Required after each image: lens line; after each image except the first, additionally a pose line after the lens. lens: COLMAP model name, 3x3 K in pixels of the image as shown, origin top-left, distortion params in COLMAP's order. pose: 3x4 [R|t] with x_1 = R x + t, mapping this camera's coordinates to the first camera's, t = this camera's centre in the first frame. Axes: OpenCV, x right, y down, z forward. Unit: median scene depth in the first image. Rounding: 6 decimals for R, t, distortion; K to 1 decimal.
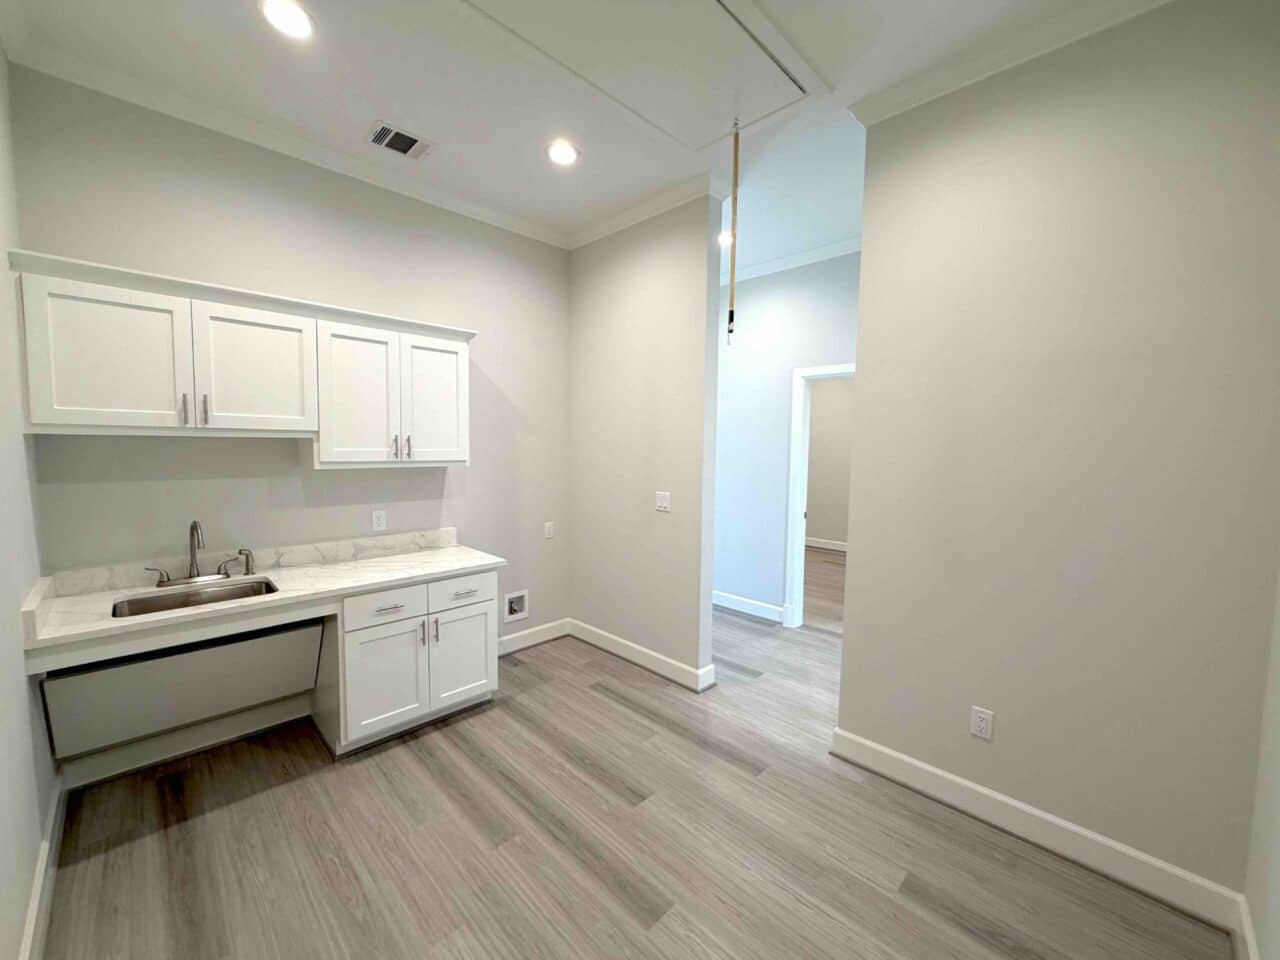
lens RADIAL K [[510.5, 0, 640.0], [0, 510.5, 480.0], [0, 0, 1]] dist [0.001062, 0.000350]
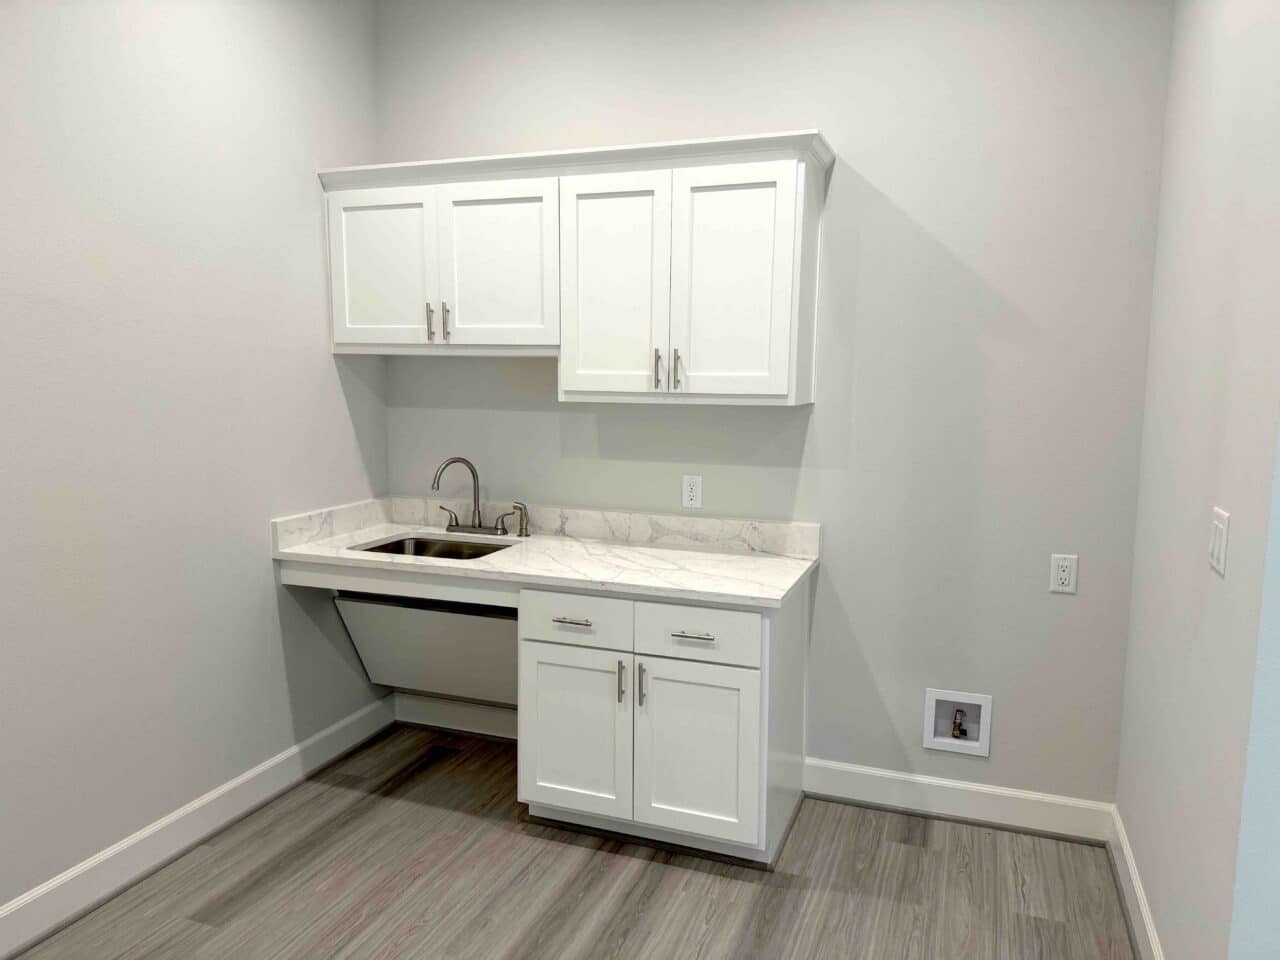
lens RADIAL K [[913.9, 0, 640.0], [0, 913.9, 480.0], [0, 0, 1]] dist [0.158363, -0.320050]
pose [[0.411630, 0.100695, -0.905771, 0.542618], [-0.066564, 0.994545, 0.080313, -0.021077], [0.908917, 0.027232, 0.416087, 0.581509]]
